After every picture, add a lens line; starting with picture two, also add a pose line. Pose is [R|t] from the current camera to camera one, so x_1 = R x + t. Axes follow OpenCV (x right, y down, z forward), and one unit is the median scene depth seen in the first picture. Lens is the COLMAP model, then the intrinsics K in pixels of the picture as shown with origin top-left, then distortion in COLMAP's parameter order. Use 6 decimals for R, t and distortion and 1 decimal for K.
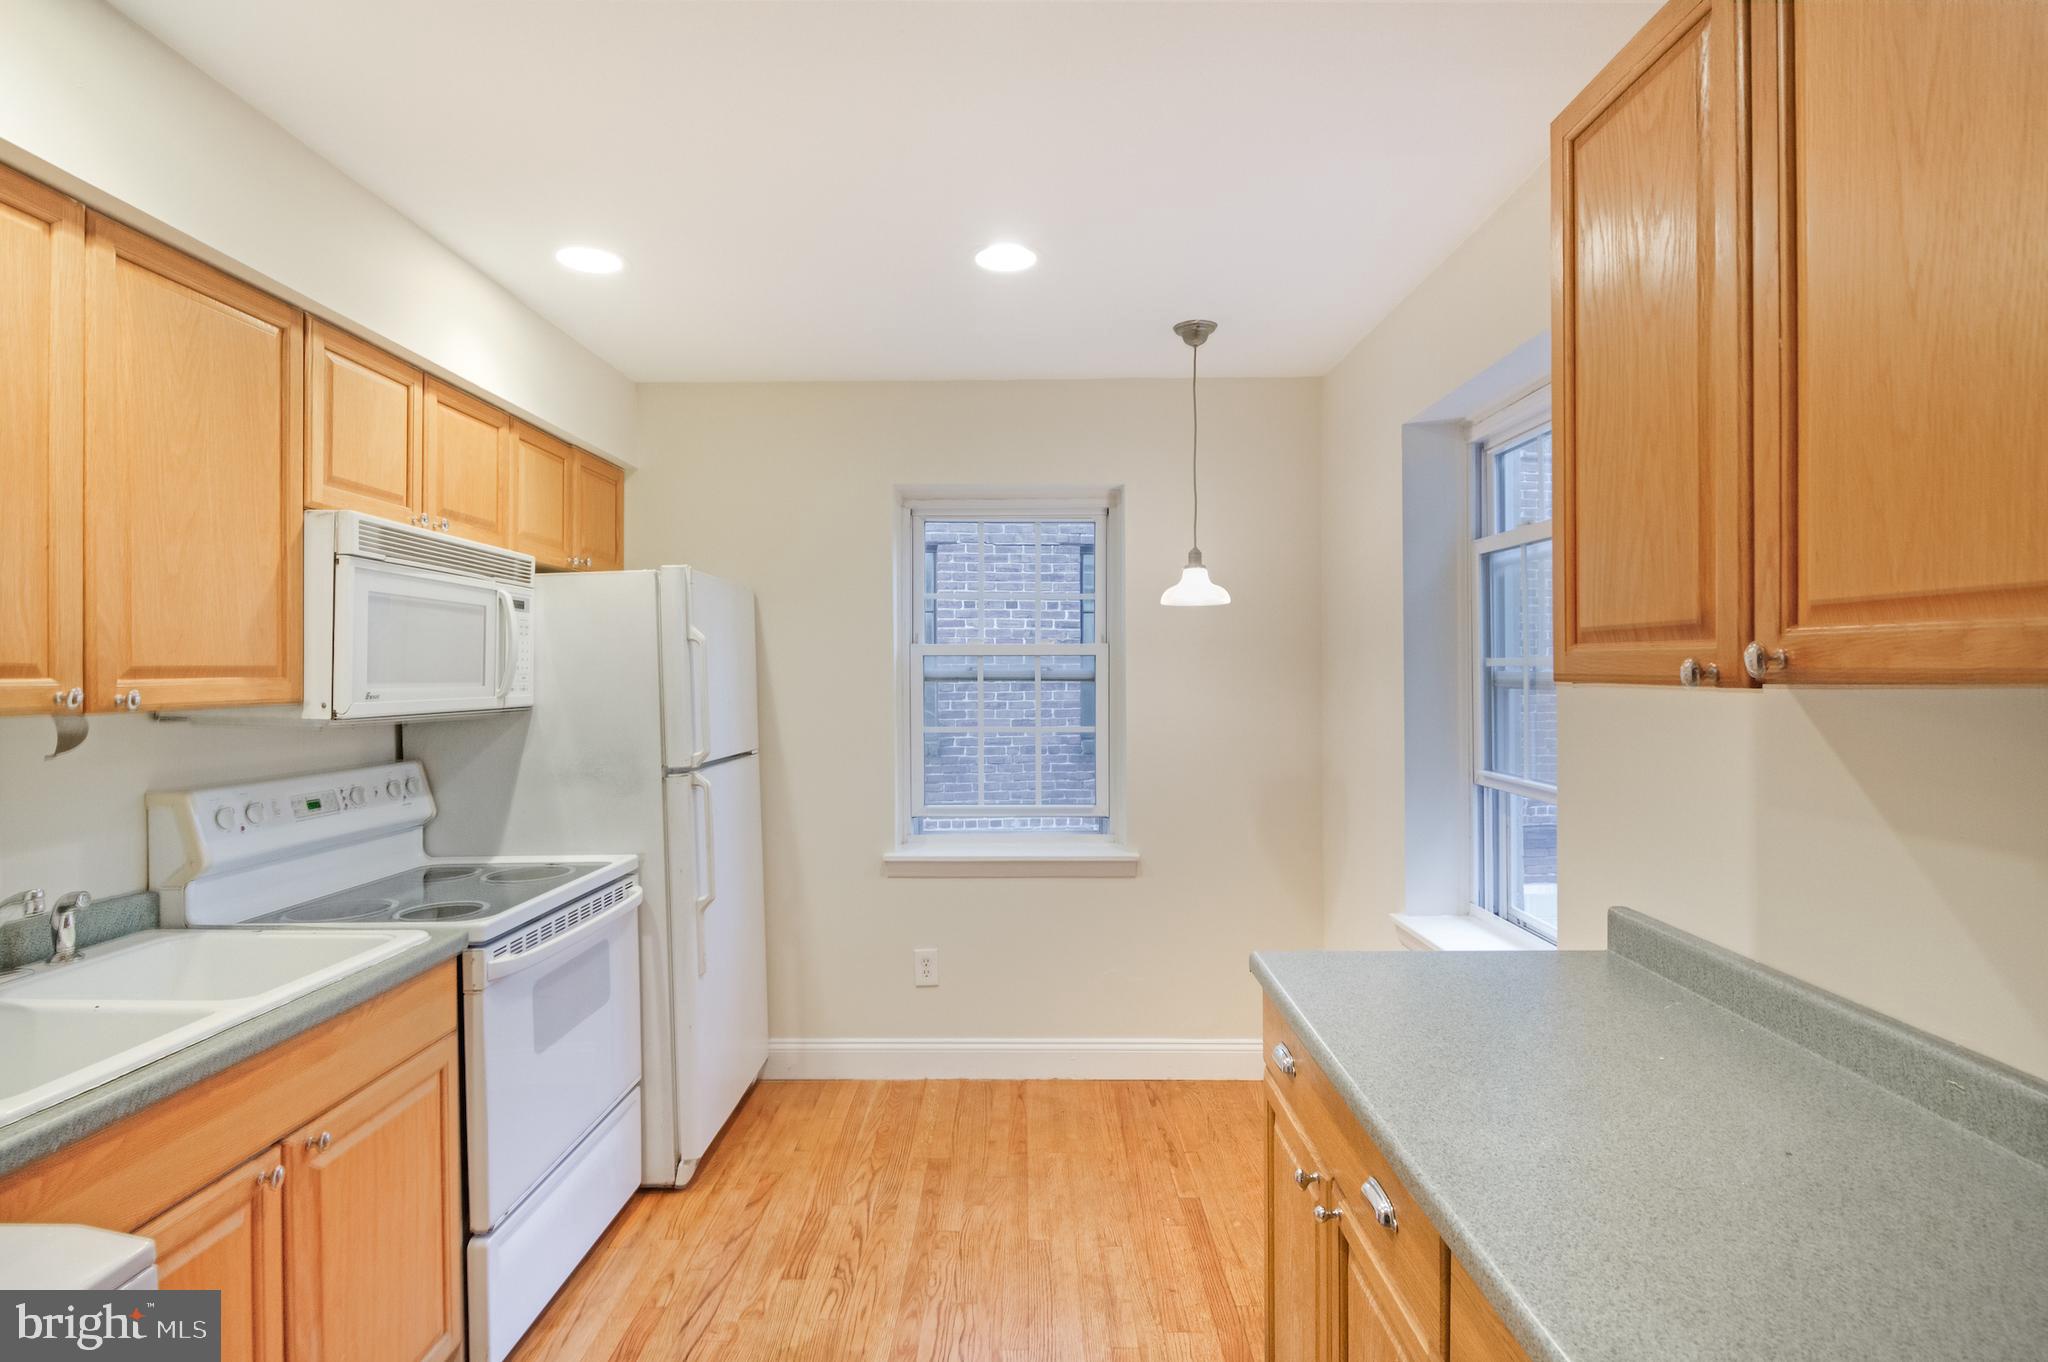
lens RADIAL K [[1019.4, 0, 1011.1], [0, 1019.4, 682.2], [0, 0, 1]] dist [-0.006969, -0.000737]
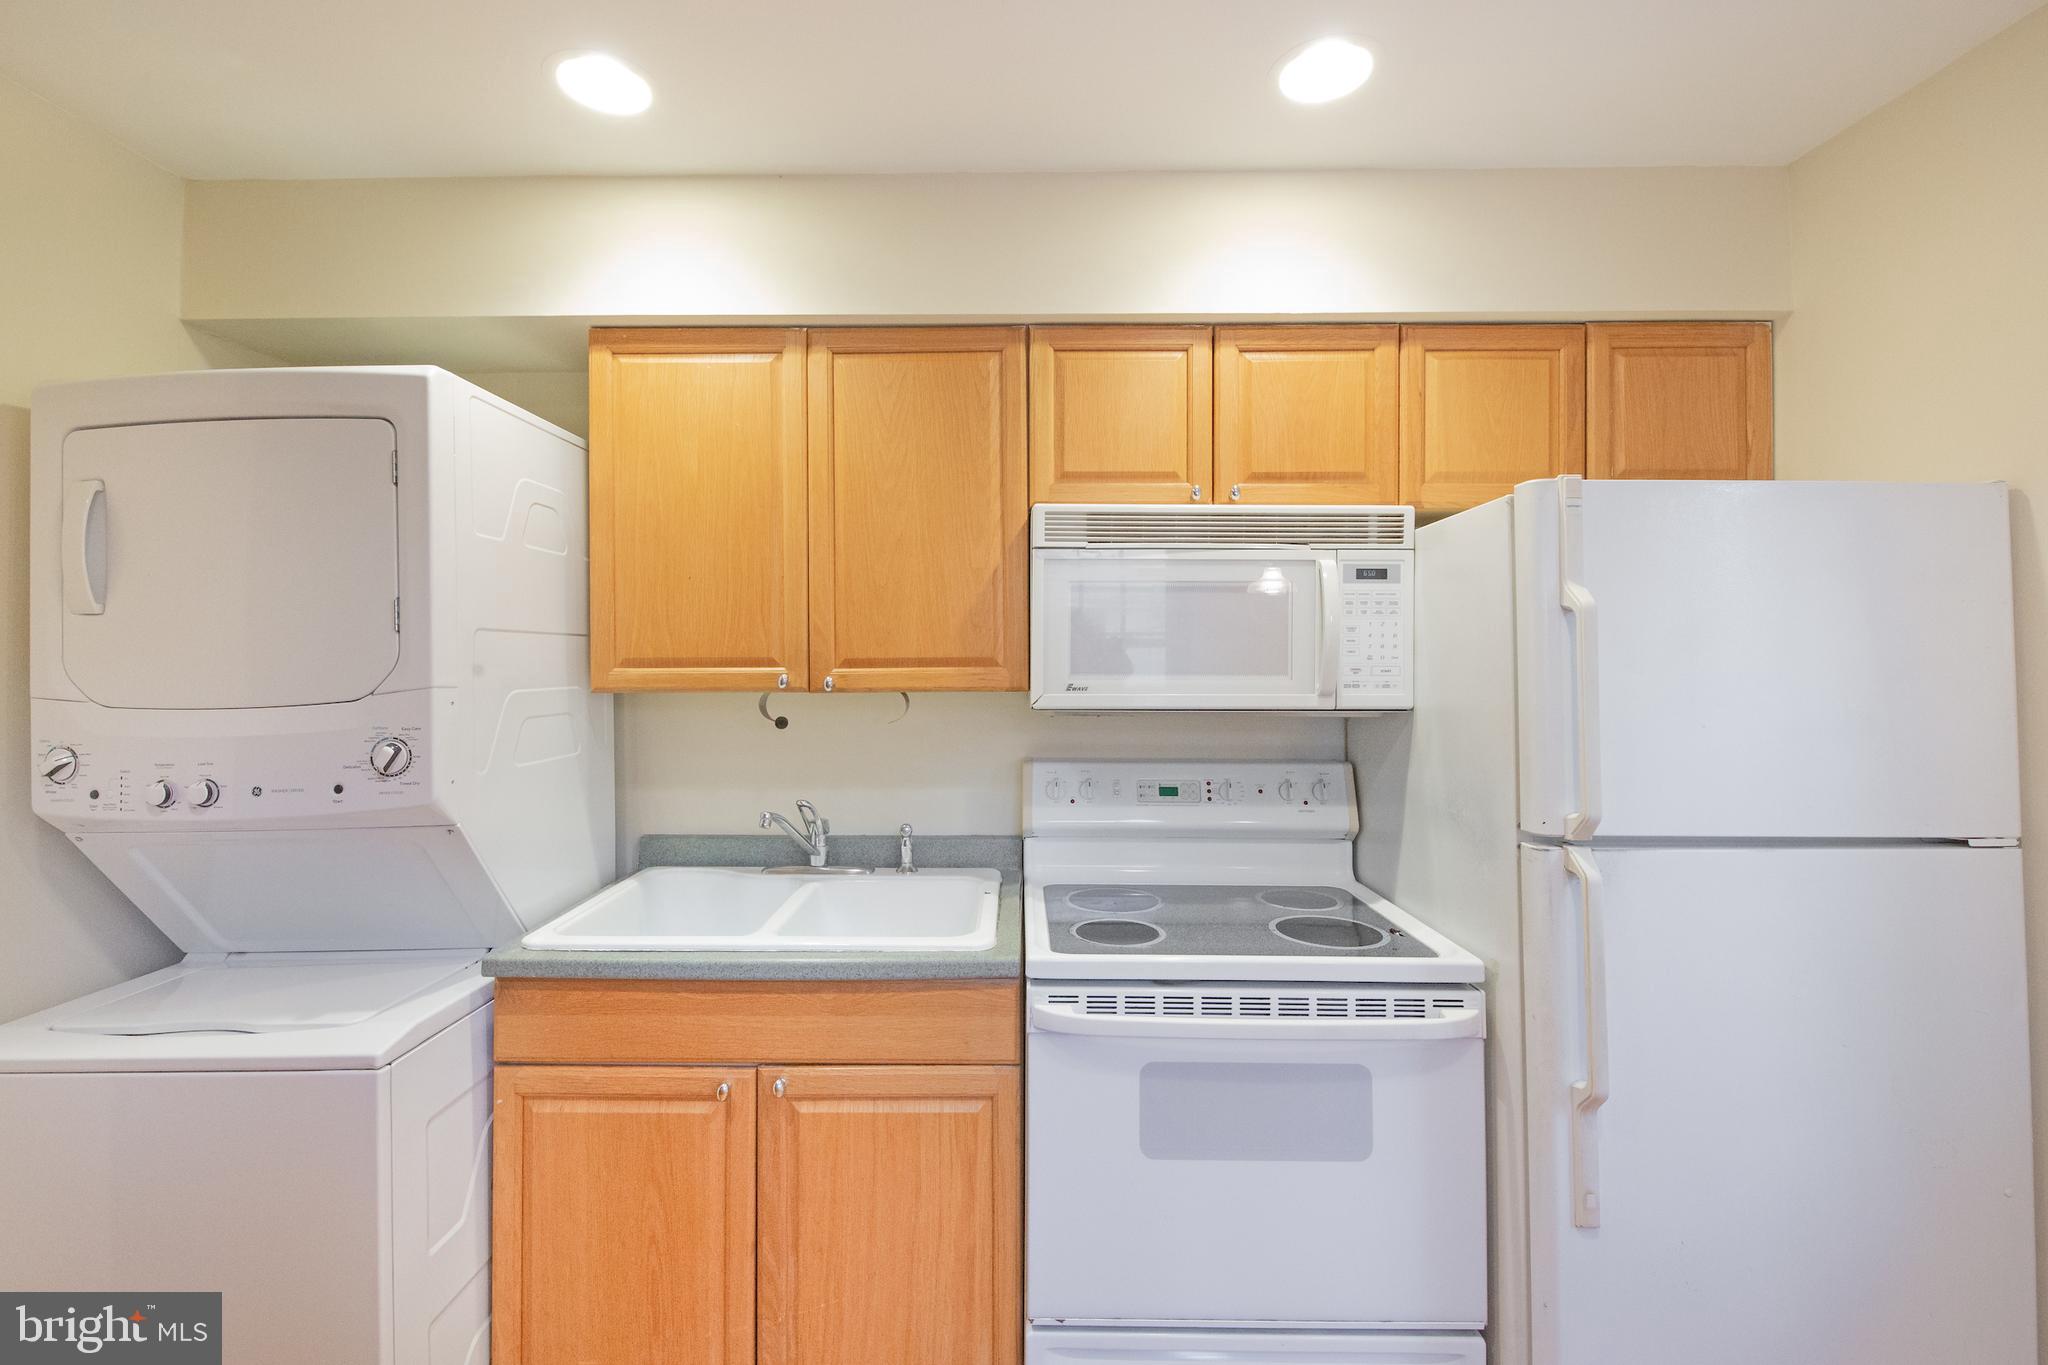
lens RADIAL K [[884.9, 0, 998.0], [0, 884.9, 644.6], [0, 0, 1]] dist [-0.001862, -0.000570]
pose [[0.008382, -0.004878, -0.999953, 0.169501], [-0.008328, 0.999953, -0.004948, -0.017219], [0.999930, 0.008369, 0.008341, 0.701888]]
